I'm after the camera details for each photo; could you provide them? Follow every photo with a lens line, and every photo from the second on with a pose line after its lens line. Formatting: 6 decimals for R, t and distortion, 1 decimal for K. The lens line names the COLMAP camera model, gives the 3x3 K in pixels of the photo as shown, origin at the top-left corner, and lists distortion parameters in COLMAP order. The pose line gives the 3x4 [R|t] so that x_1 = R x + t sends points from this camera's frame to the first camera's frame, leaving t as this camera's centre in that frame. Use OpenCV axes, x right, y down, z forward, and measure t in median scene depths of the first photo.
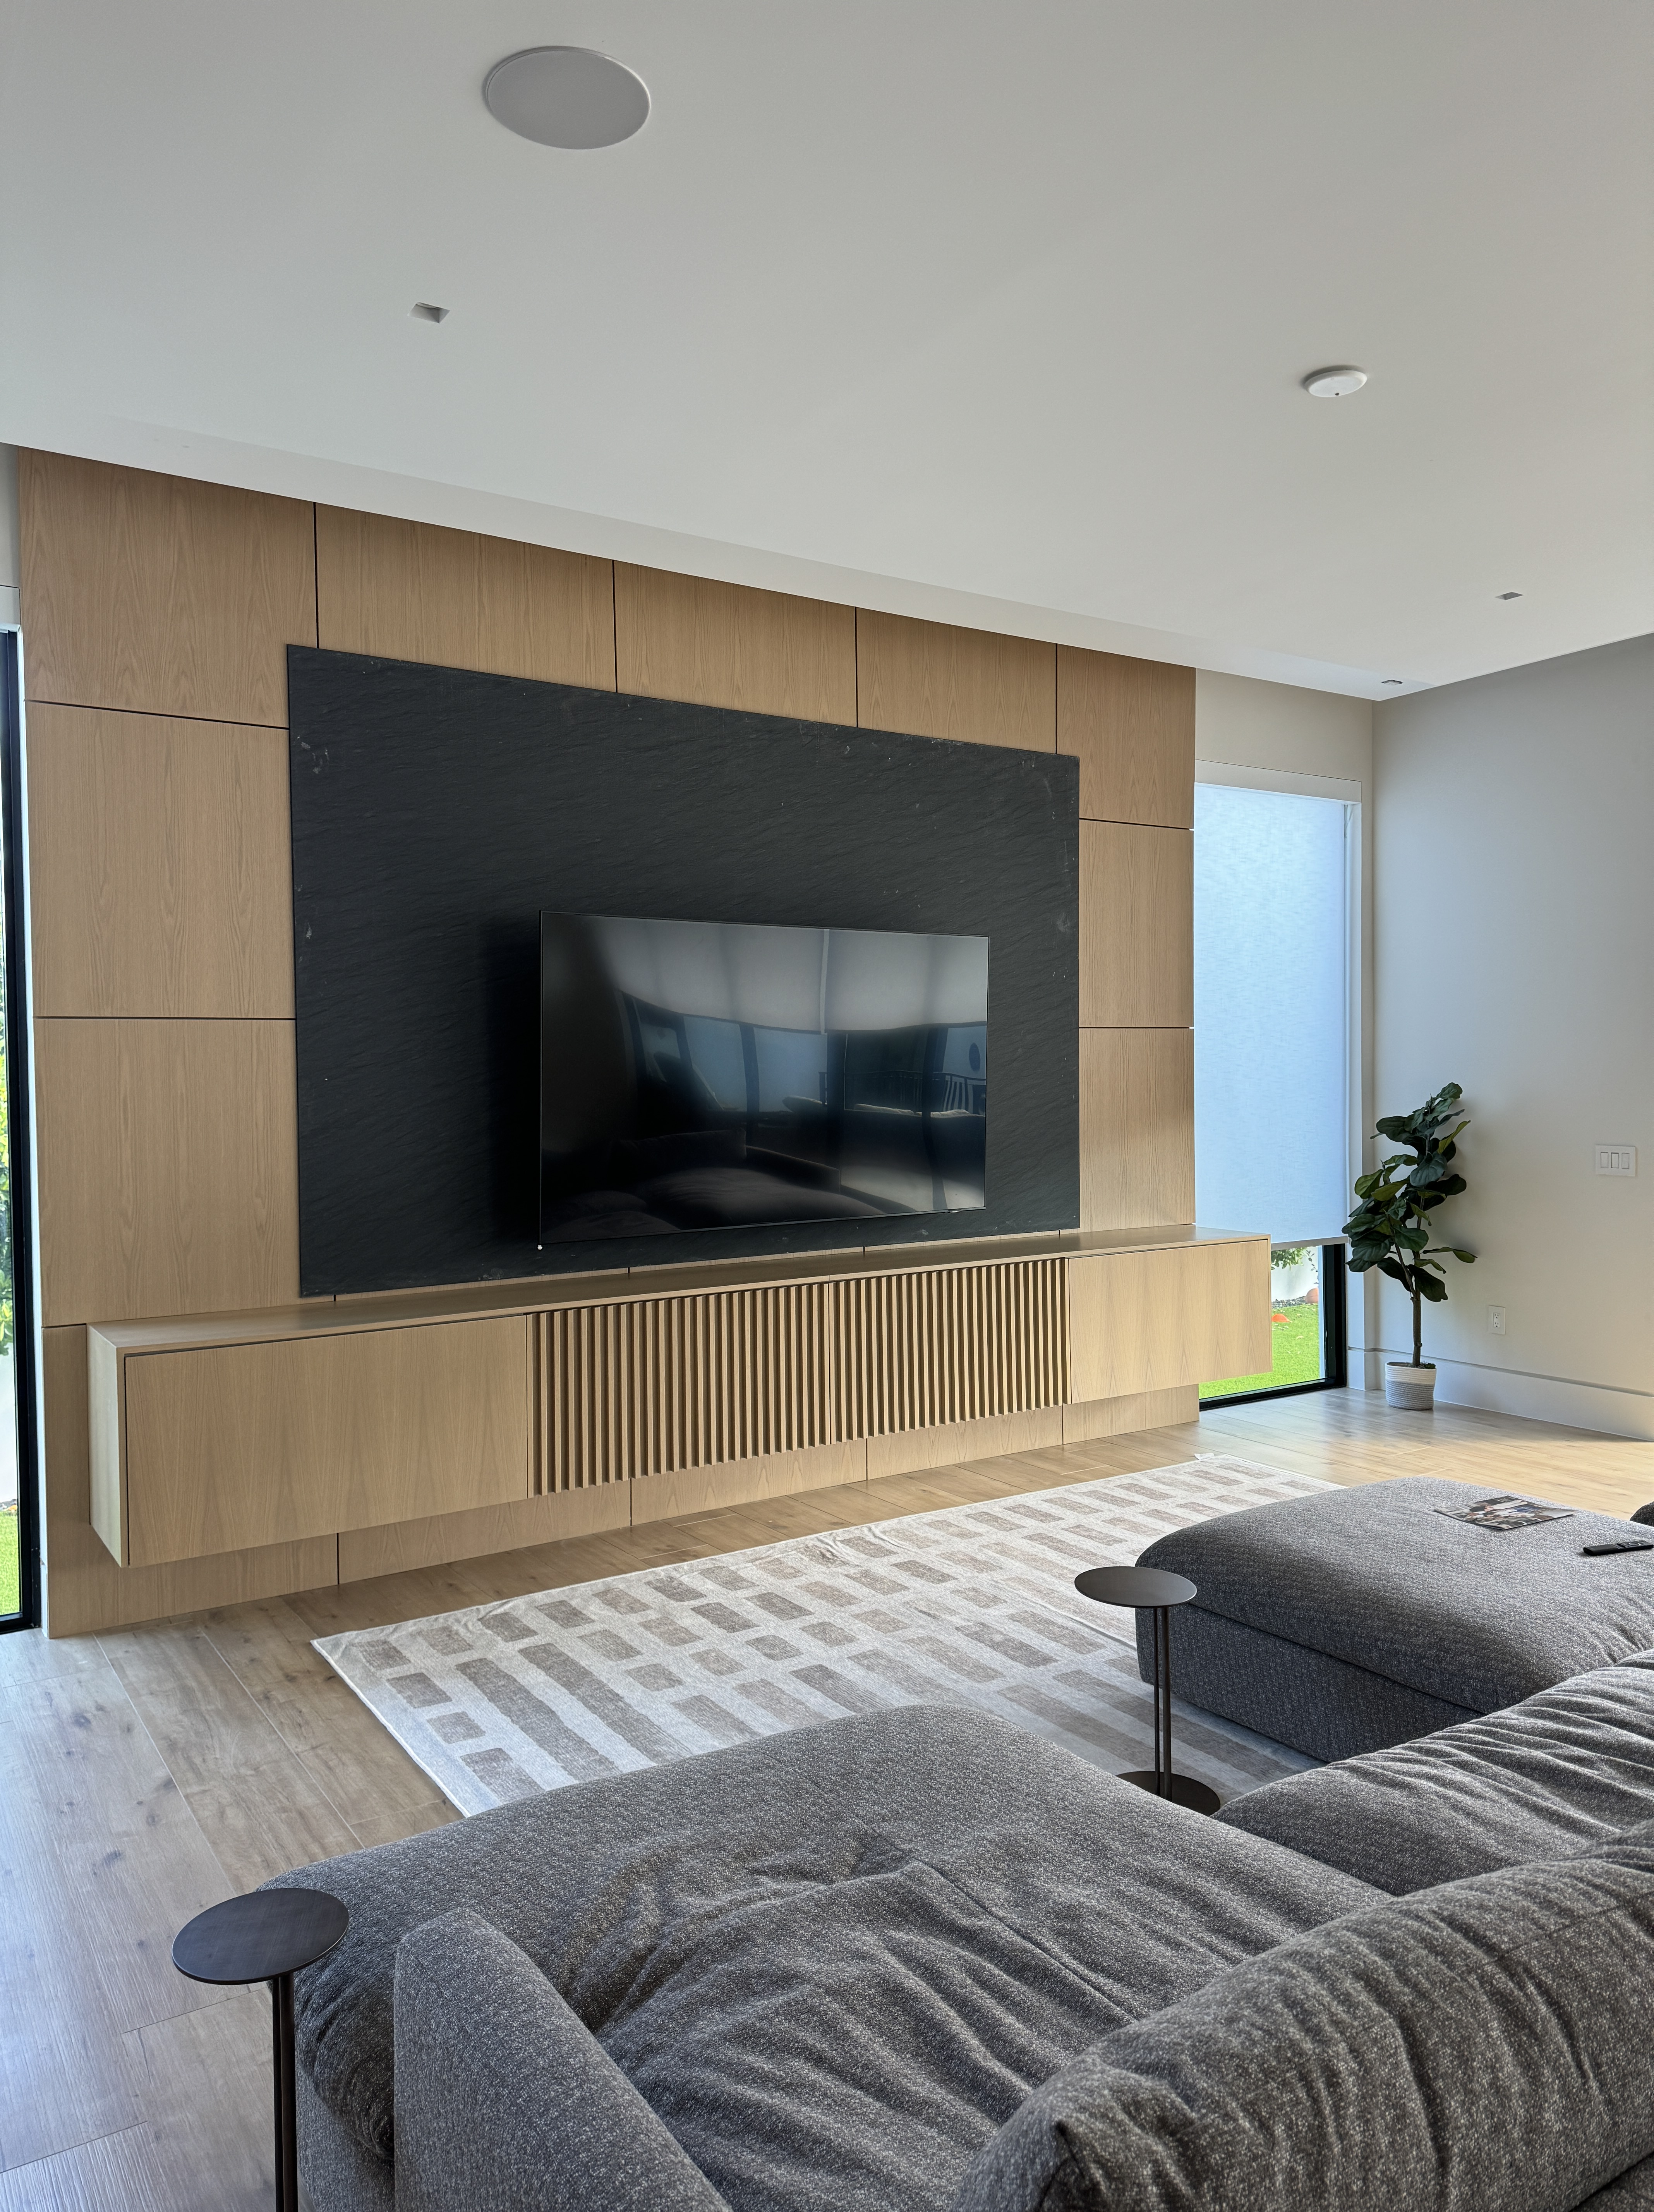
lens RADIAL K [[1563.3, 0, 842.0], [0, 1563.3, 1103.5], [0, 0, 1]] dist [0.154689, -0.231043]
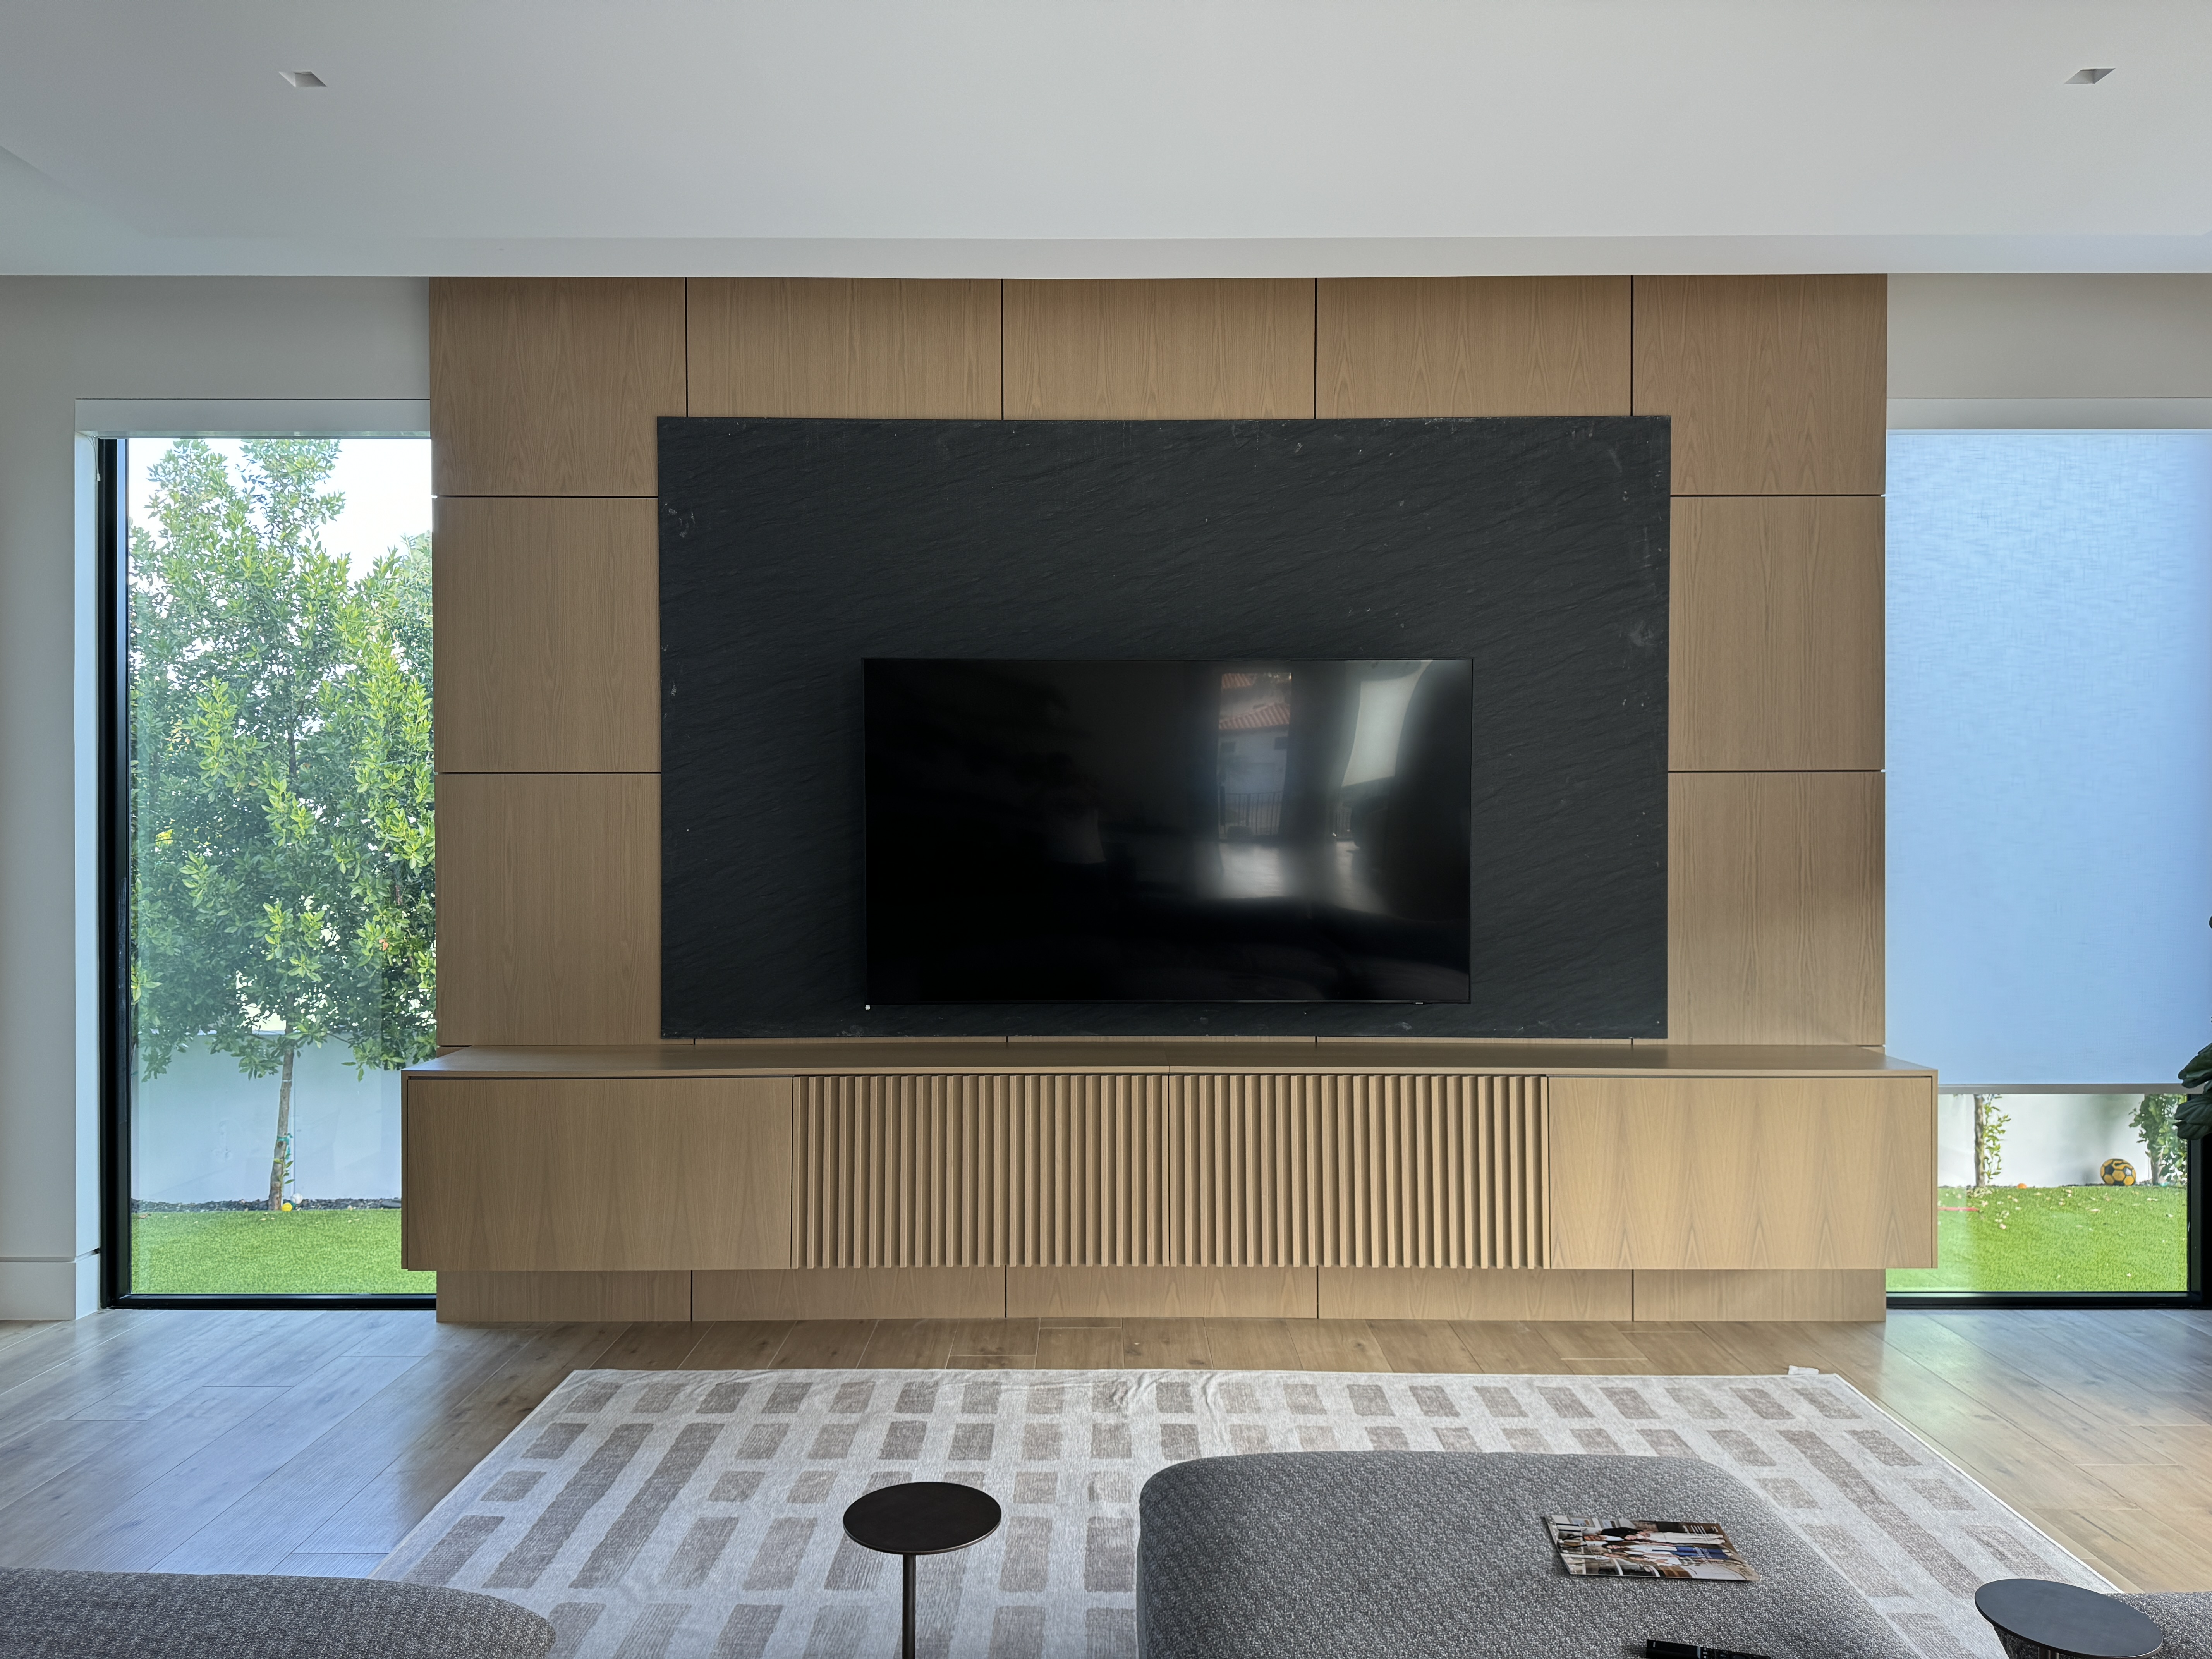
lens RADIAL K [[1578.4, 0, 1102.9], [0, 1578.4, 827.3], [0, 0, 1]] dist [0.139176, -0.237669]
pose [[0.831294, 0.011394, -0.555716, 0.430748], [-0.019520, 0.999772, -0.008703, -0.011985], [0.555490, 0.018082, 0.831327, 0.255939]]
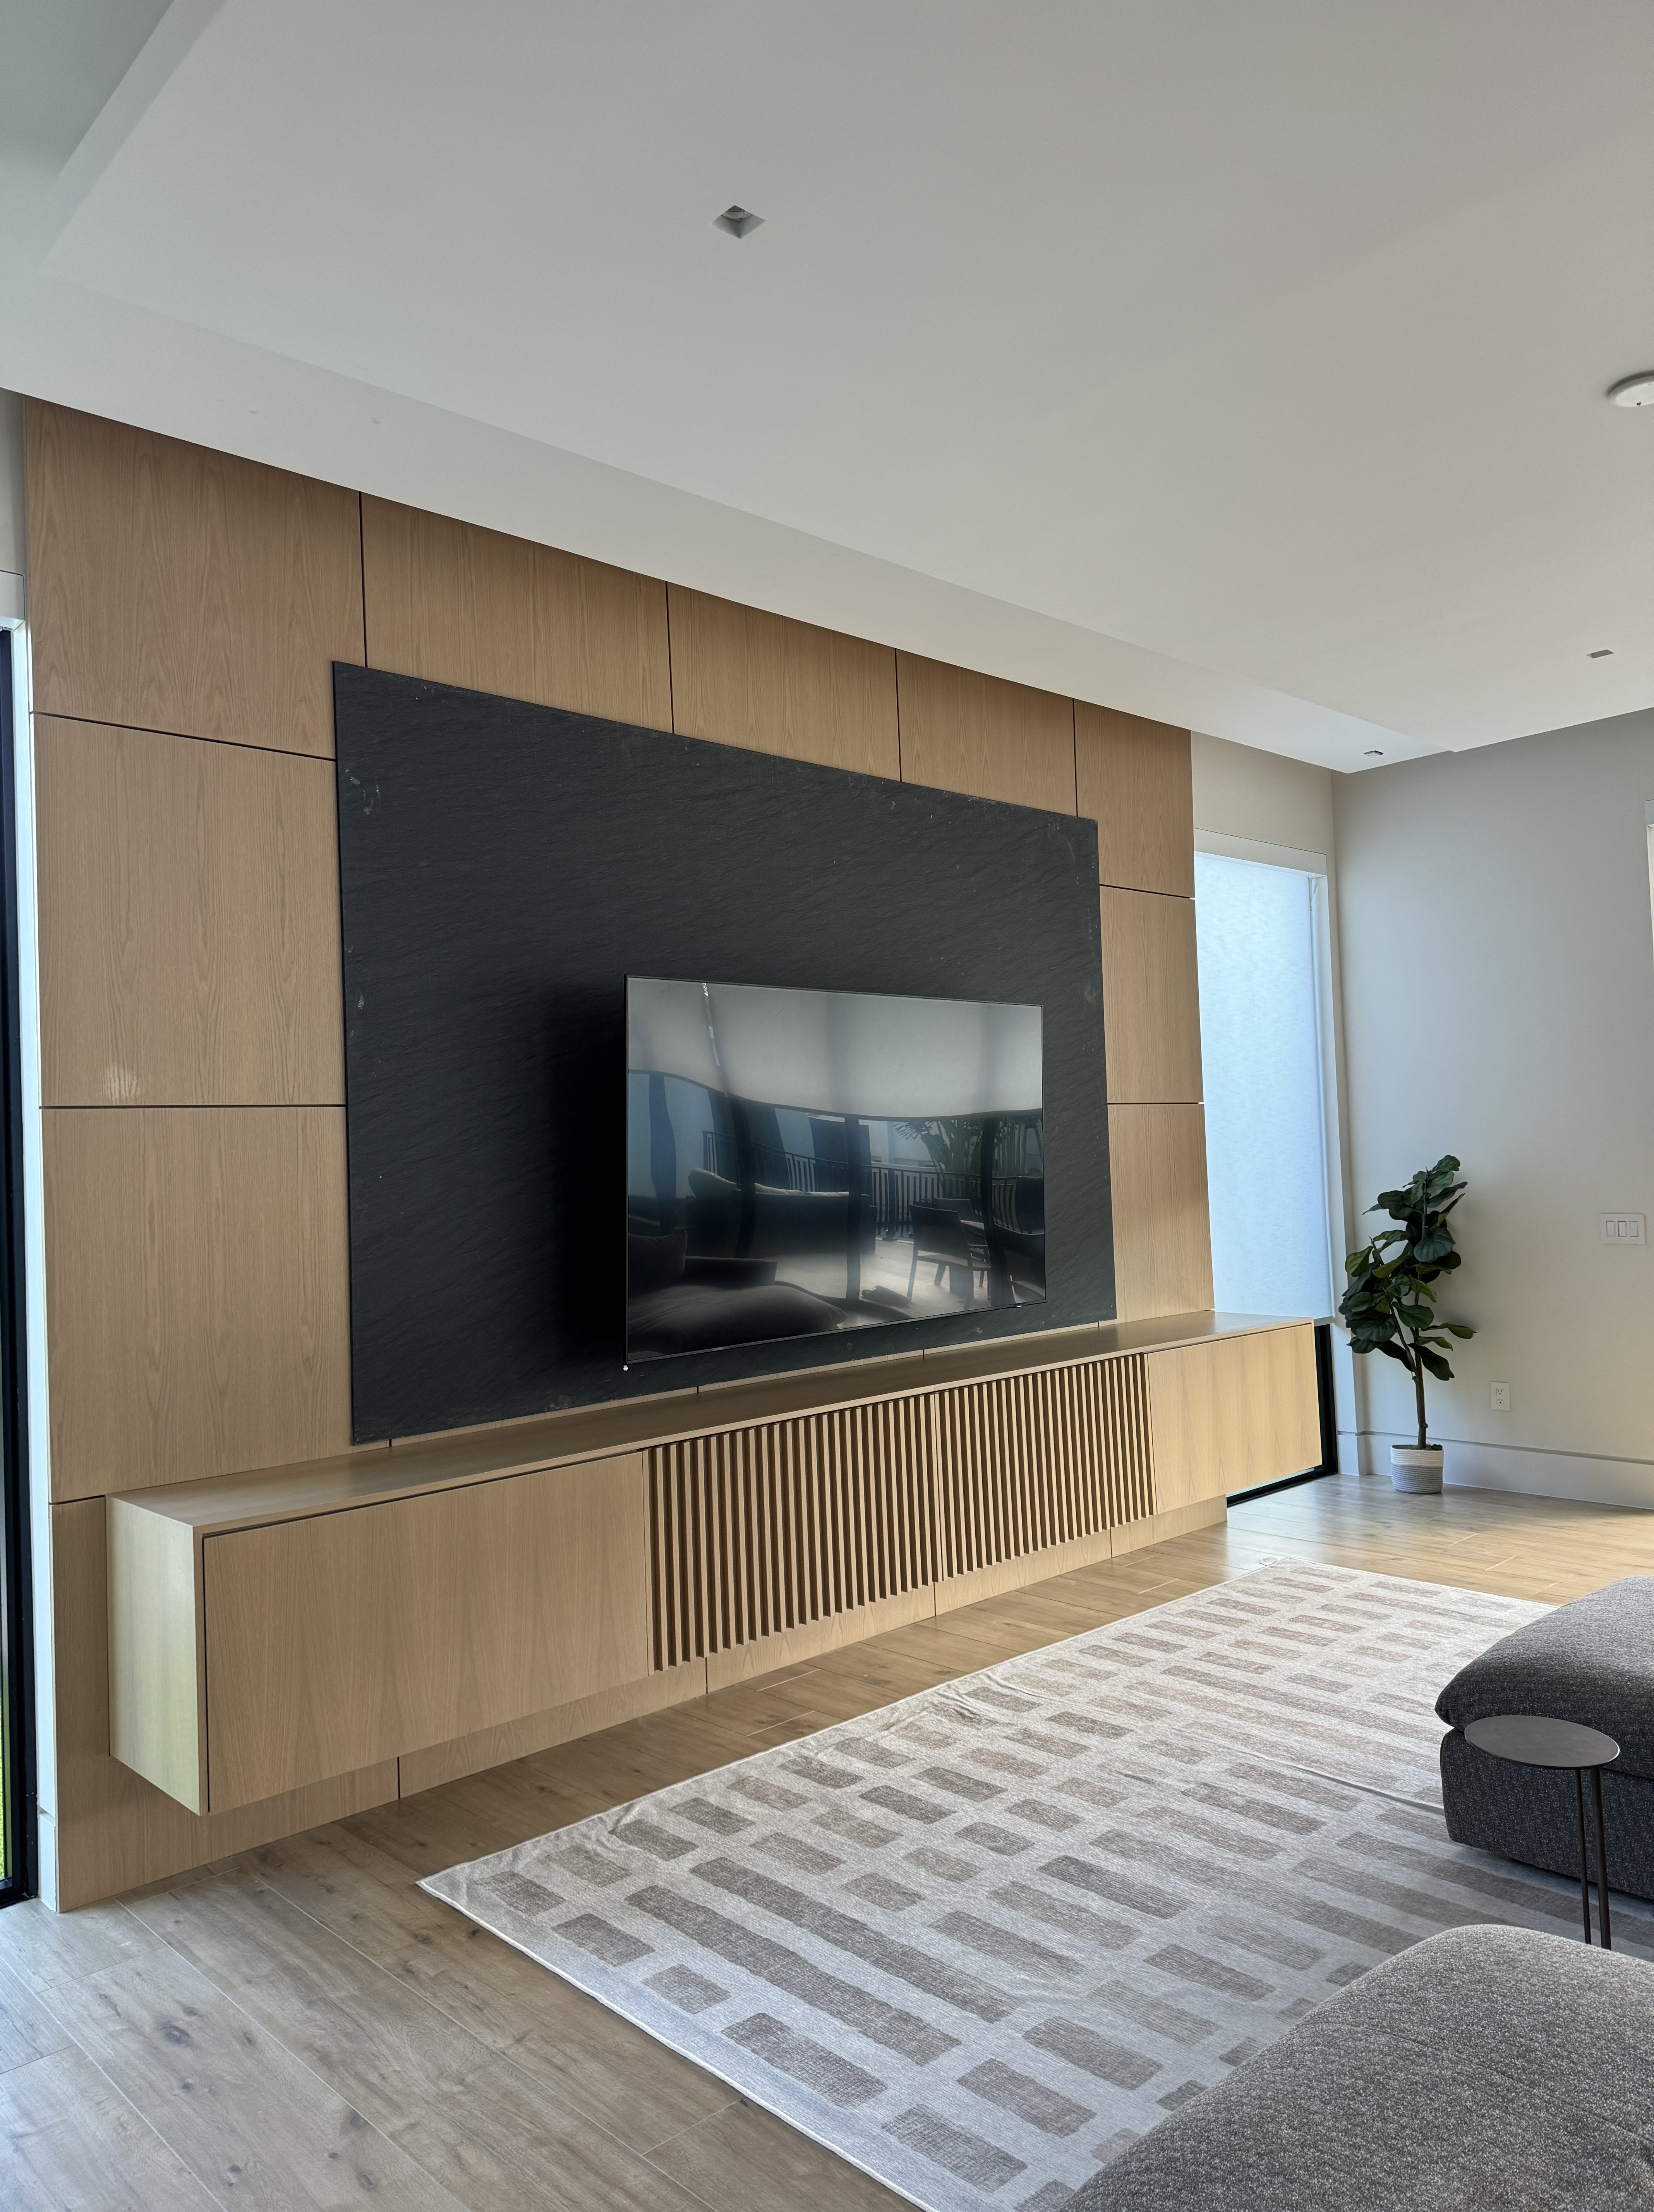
lens RADIAL K [[1563.3, 0, 842.0], [0, 1563.3, 1103.5], [0, 0, 1]] dist [0.154689, -0.231043]
pose [[0.984130, -0.019069, 0.176421, -0.208948], [0.029712, 0.997881, -0.057883, 0.001310], [-0.174943, 0.062206, 0.982611, 0.126269]]
